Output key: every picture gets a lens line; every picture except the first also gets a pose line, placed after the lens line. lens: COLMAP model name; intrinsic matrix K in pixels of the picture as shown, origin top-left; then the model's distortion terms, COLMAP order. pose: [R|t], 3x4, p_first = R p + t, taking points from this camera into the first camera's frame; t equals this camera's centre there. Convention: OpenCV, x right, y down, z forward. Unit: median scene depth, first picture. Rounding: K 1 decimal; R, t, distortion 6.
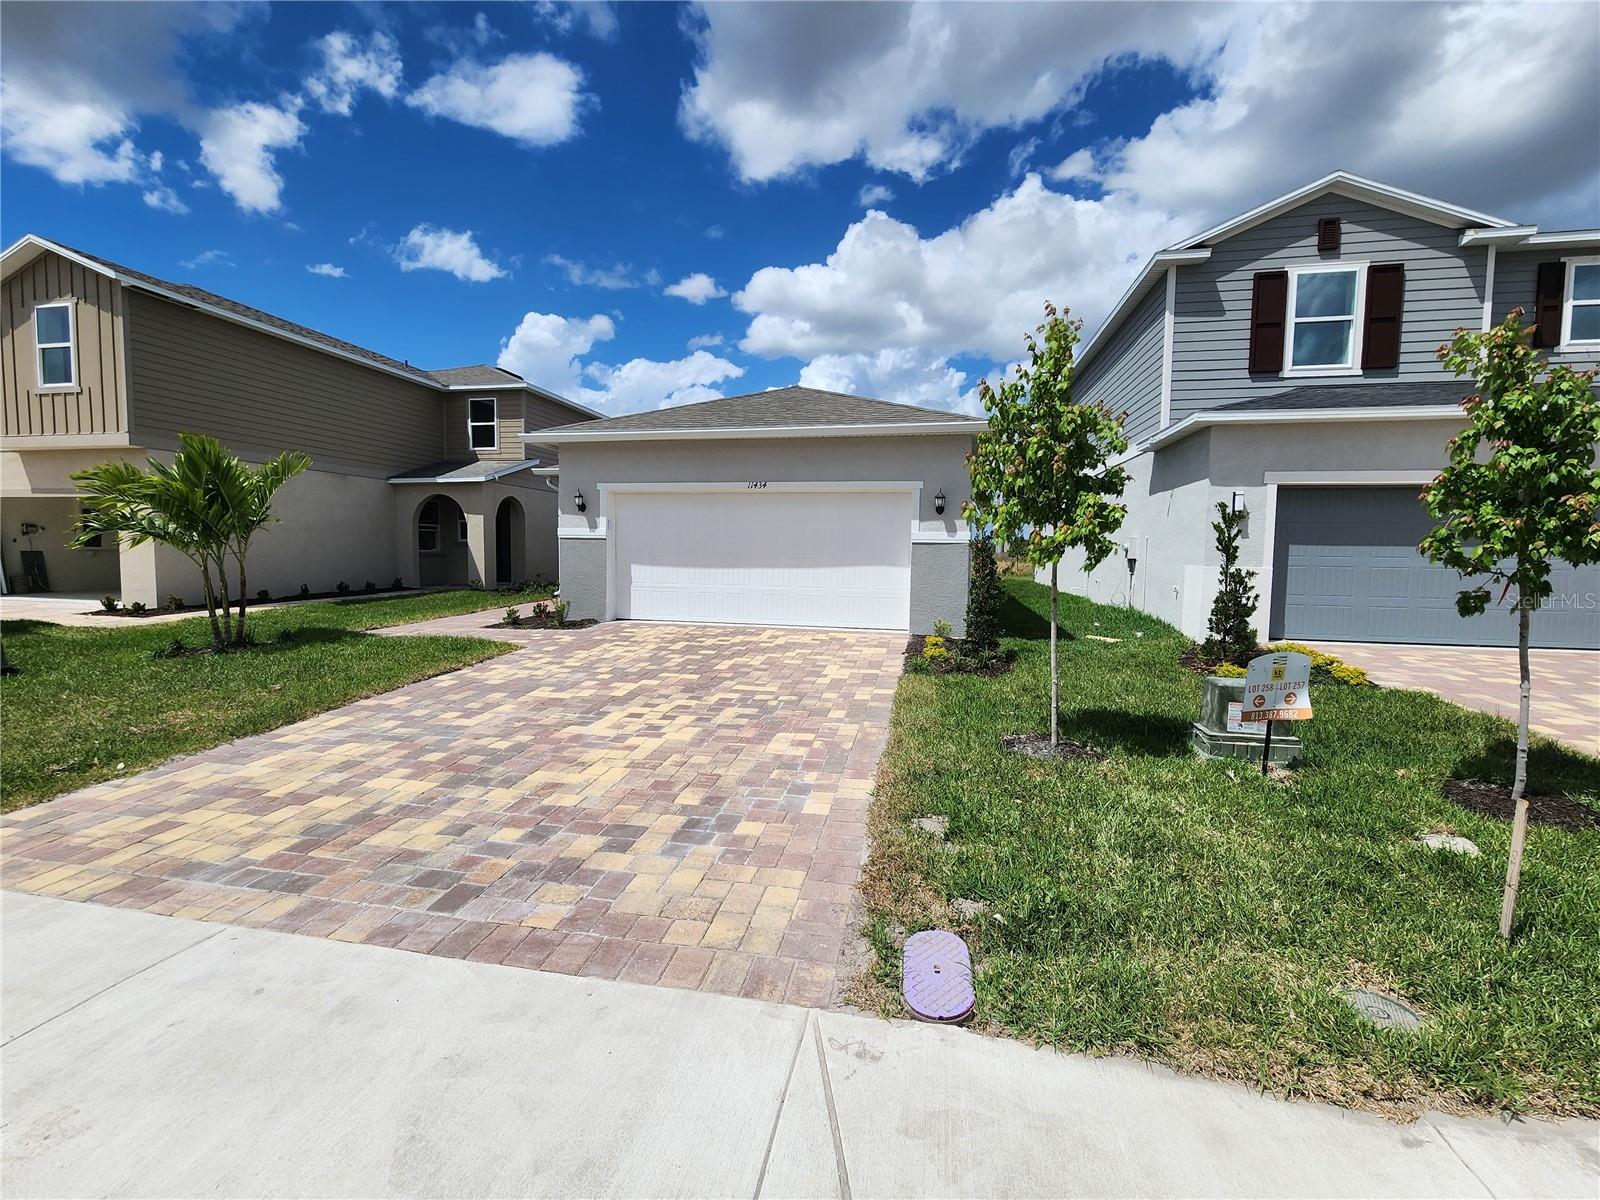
lens RADIAL K [[660.6, 0, 805.5], [0, 660.6, 594.0], [0, 0, 1]] dist [-0.000774, -0.001166]
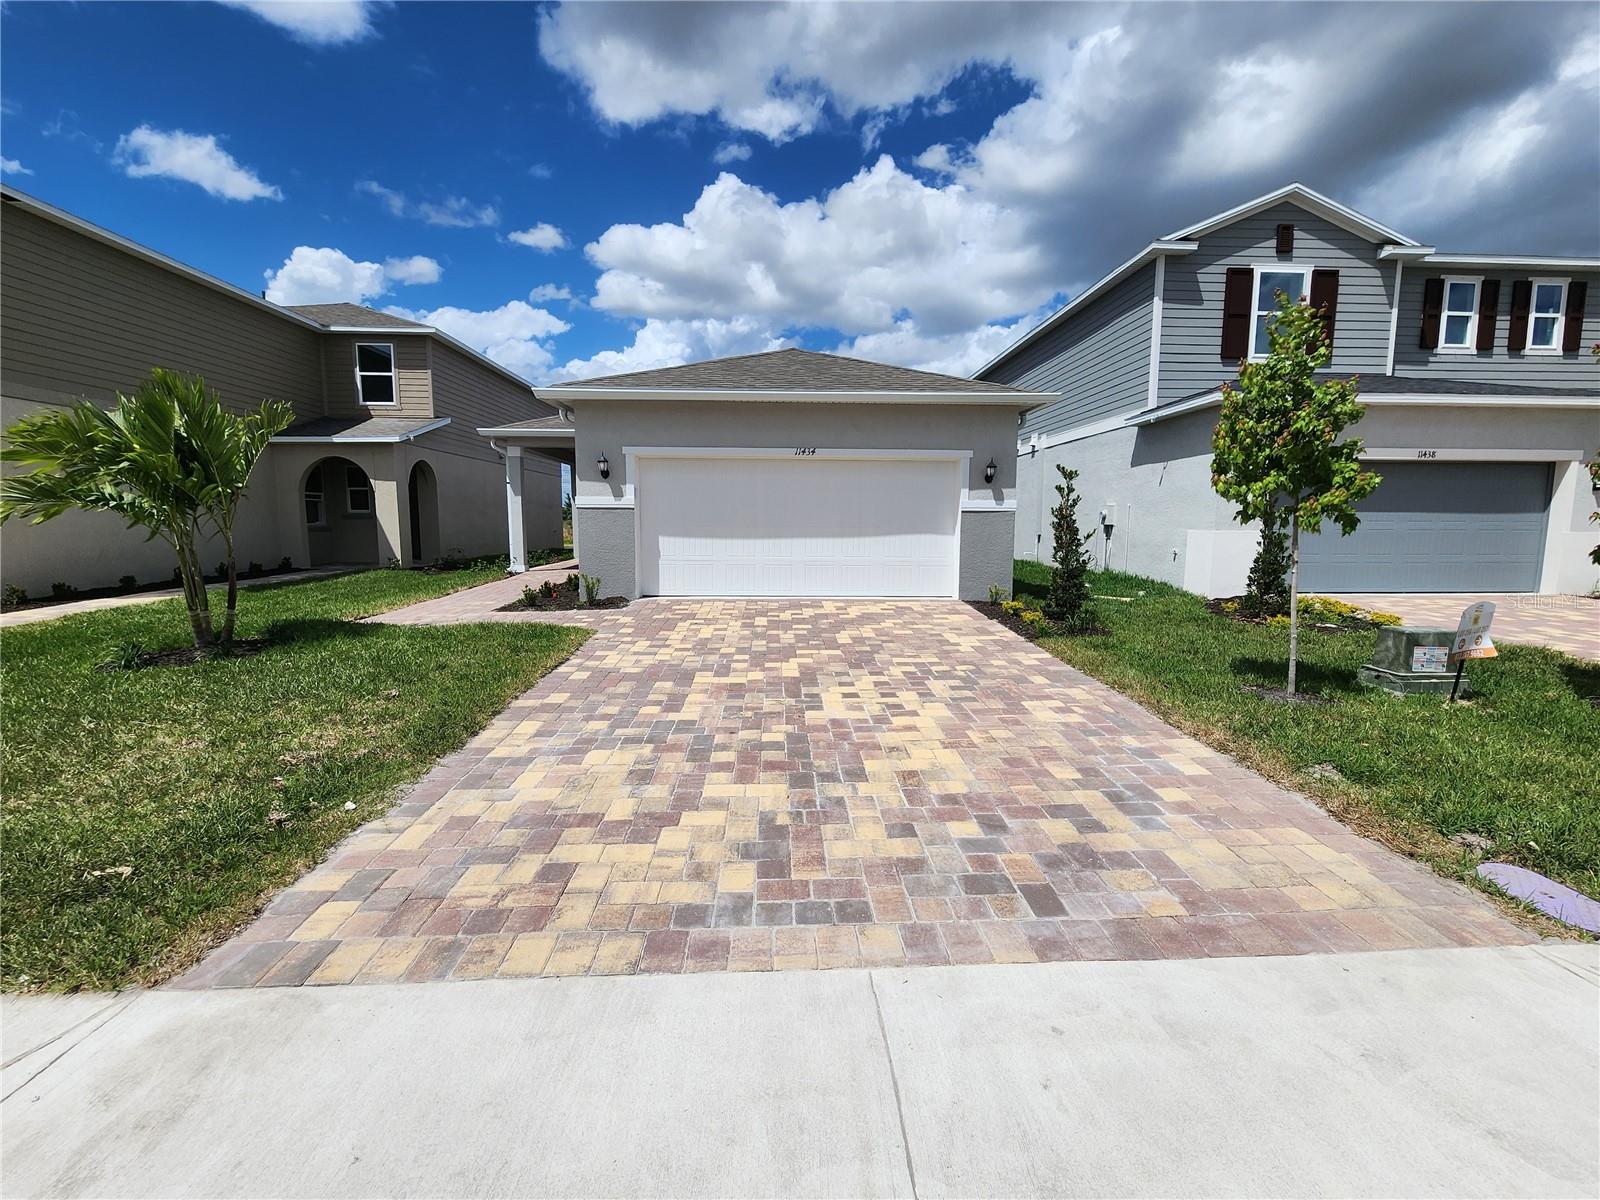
lens RADIAL K [[660.6, 0, 805.5], [0, 660.6, 594.0], [0, 0, 1]] dist [-0.000774, -0.001166]
pose [[0.971366, -0.034380, 0.235086, -0.310186], [0.023925, 0.998600, 0.047179, -0.003657], [-0.236378, -0.040204, 0.970829, 0.061871]]
